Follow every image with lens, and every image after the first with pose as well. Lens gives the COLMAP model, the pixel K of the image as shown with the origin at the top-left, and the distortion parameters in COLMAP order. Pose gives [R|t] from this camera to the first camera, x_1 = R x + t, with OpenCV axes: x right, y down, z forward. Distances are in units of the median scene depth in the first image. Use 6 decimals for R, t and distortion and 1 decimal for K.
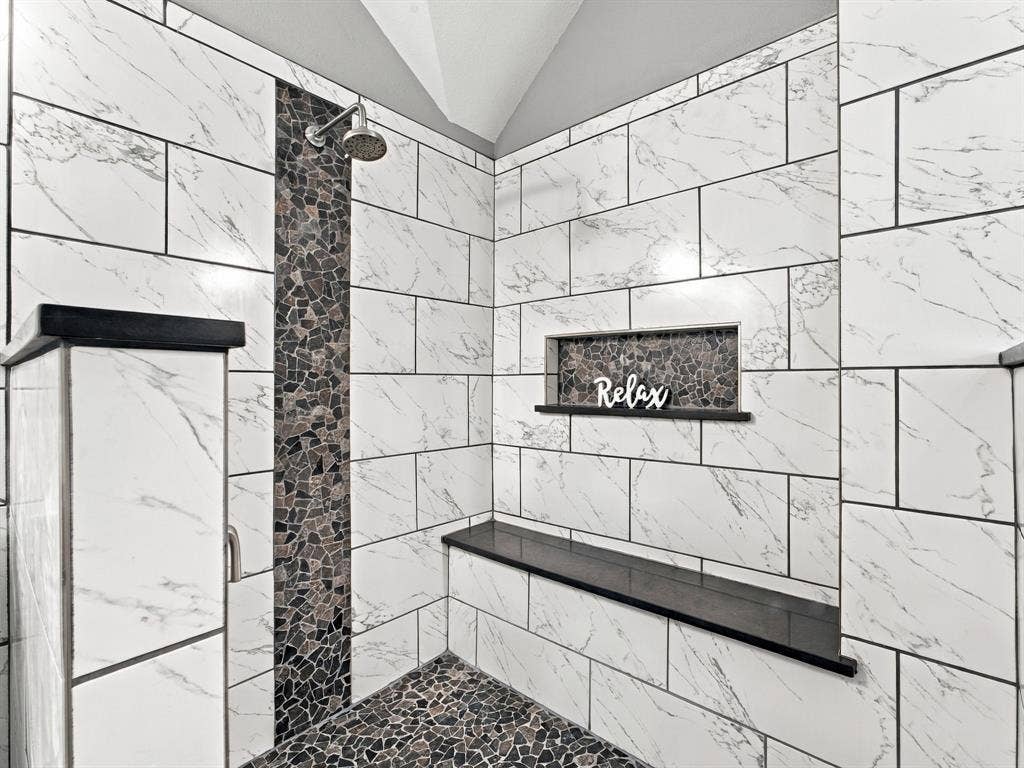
lens RADIAL K [[556.9, 0, 512.0], [0, 556.9, 384.0], [0, 0, 1]] dist [-0.075877, 0.053498]
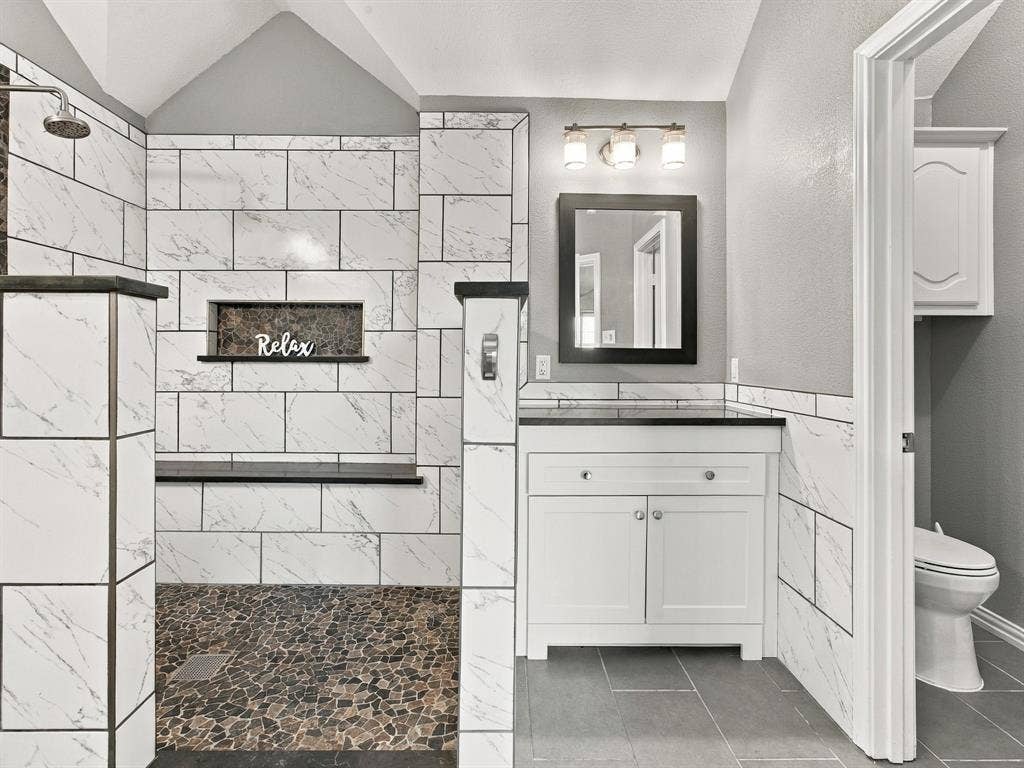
lens RADIAL K [[596.7, 0, 513.6], [0, 596.7, 363.9], [0, 0, 1]] dist [0.000938, 0.000701]
pose [[0.776437, 0.011328, 0.630093, -0.282012], [-0.013996, 0.999902, -0.000729, 0.054314], [-0.630040, -0.008253, 0.776519, -0.521874]]
